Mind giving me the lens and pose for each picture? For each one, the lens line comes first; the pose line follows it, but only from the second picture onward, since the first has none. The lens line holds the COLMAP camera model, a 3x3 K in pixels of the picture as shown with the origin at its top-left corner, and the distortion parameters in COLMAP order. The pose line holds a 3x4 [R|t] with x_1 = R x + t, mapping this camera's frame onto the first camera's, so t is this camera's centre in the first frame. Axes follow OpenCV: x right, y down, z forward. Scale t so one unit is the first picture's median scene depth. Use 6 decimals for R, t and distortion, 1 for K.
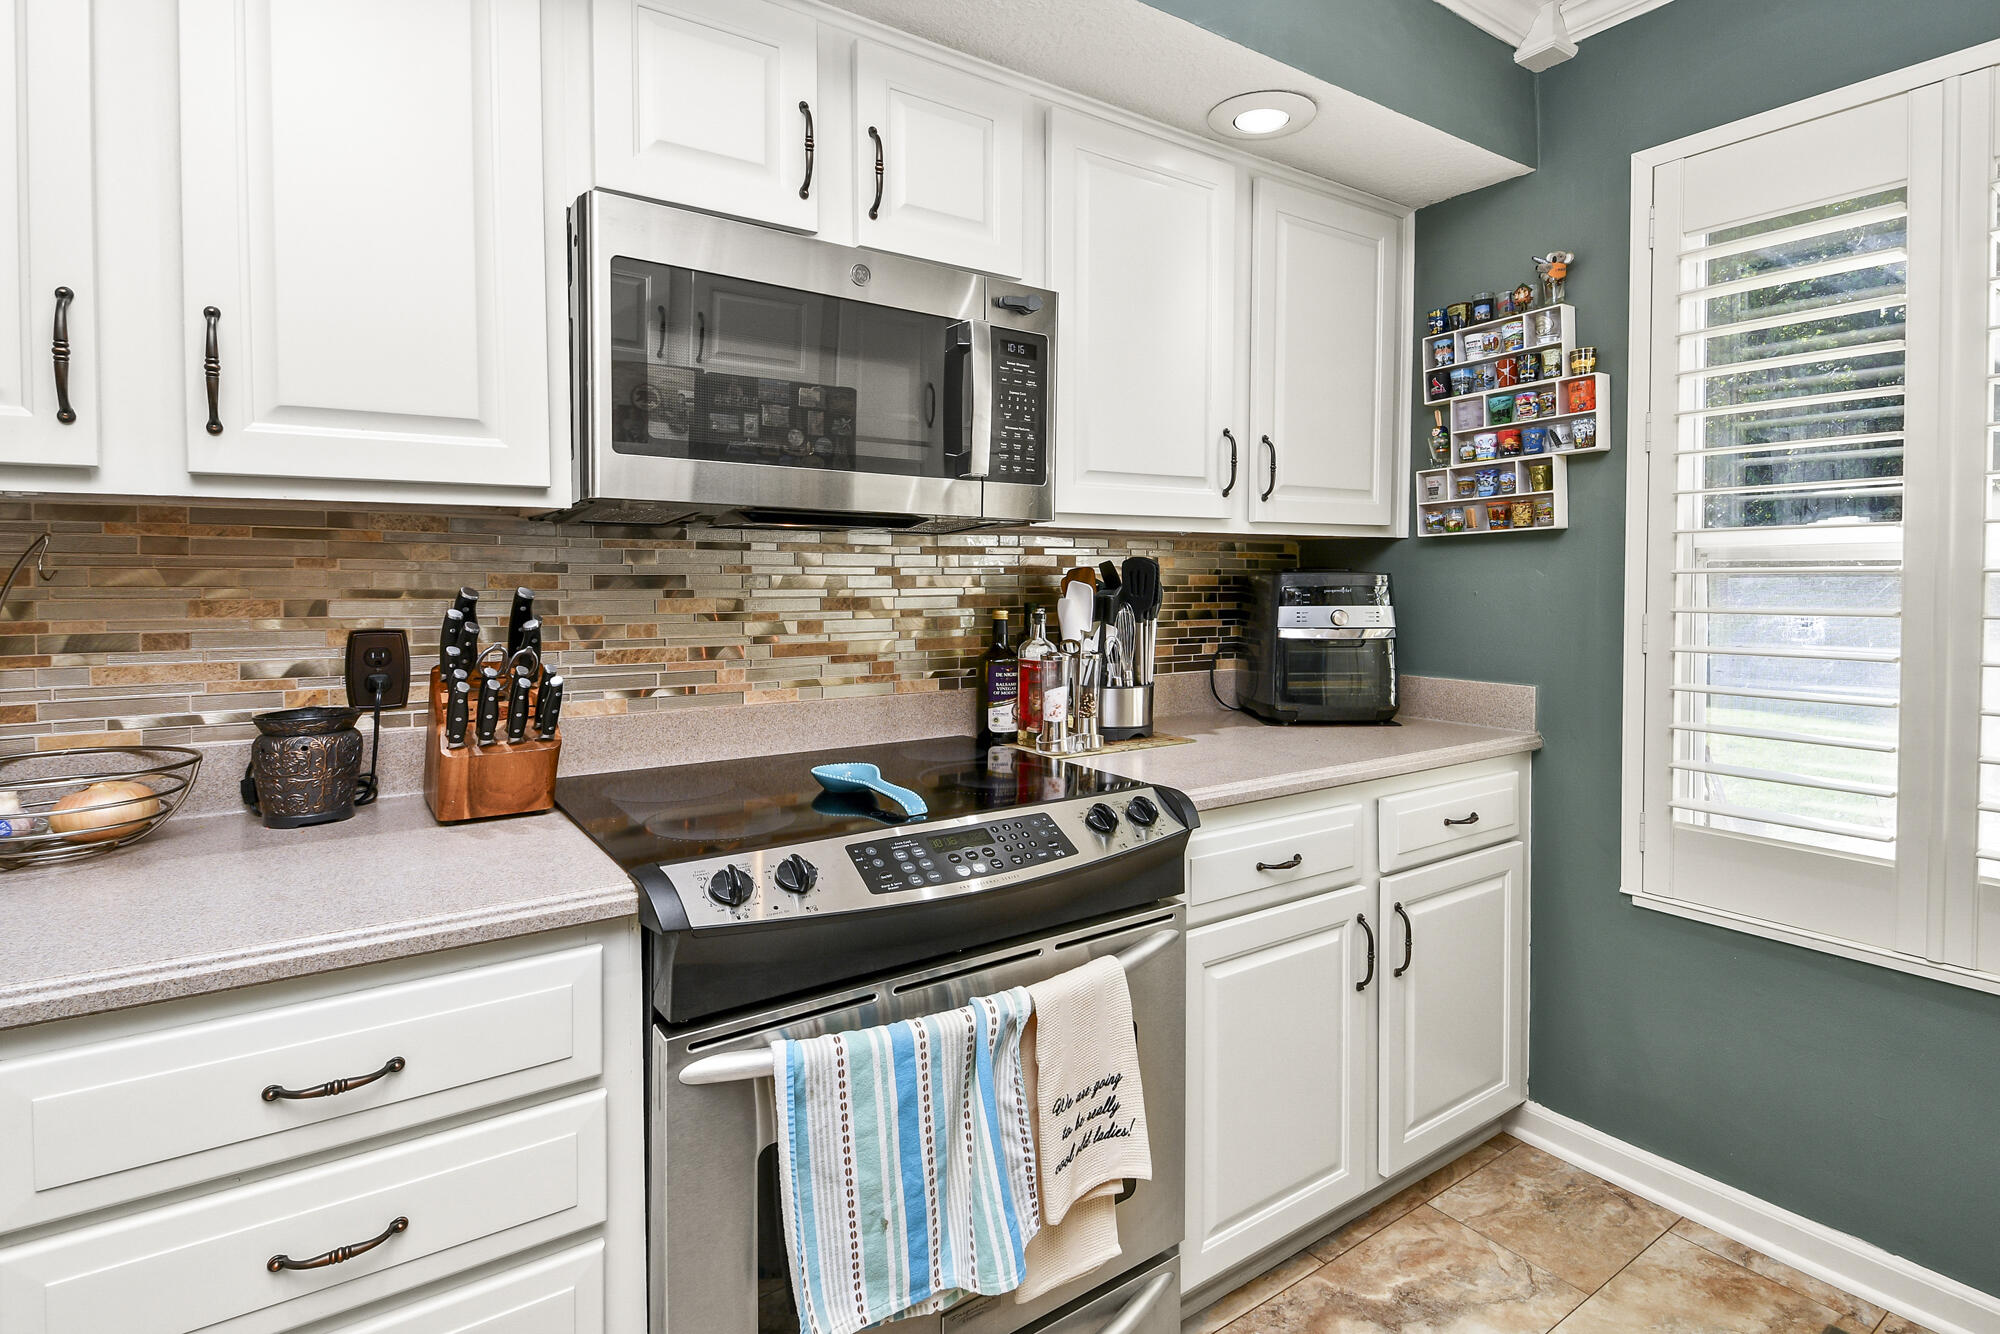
lens RADIAL K [[981.3, 0, 1003.1], [0, 981.3, 589.4], [0, 0, 1]] dist [0.035839, -0.000172]
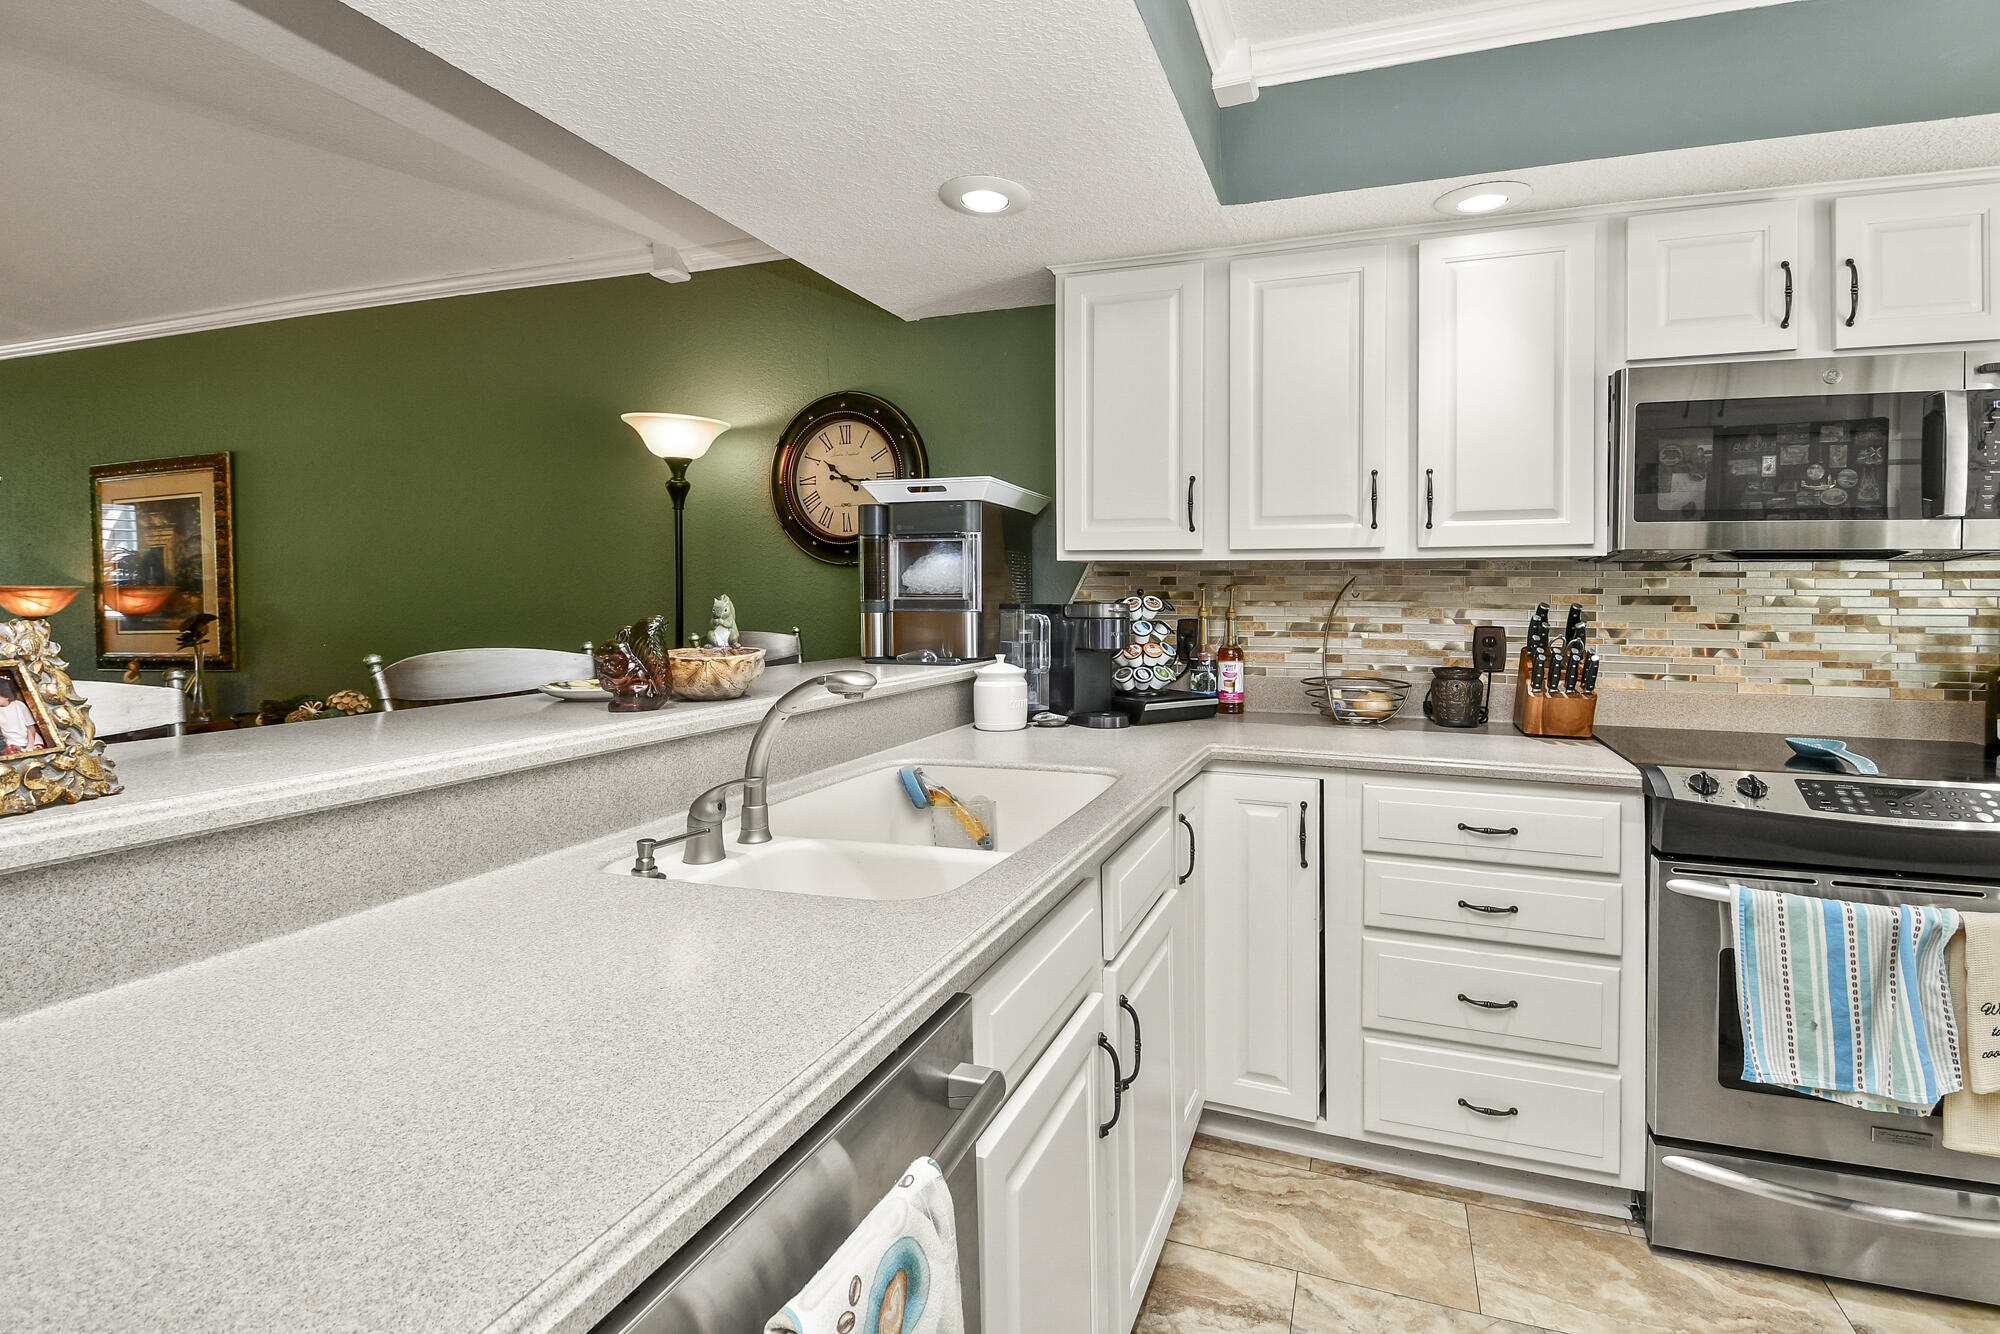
lens RADIAL K [[998.4, 0, 1002.3], [0, 998.4, 606.4], [0, 0, 1]] dist [-0.001976, -0.016674]
pose [[0.577234, 0.014538, -0.816450, 0.341401], [-0.014289, 0.999868, 0.007702, 0.004694], [0.816454, 0.007220, 0.577365, -0.787954]]
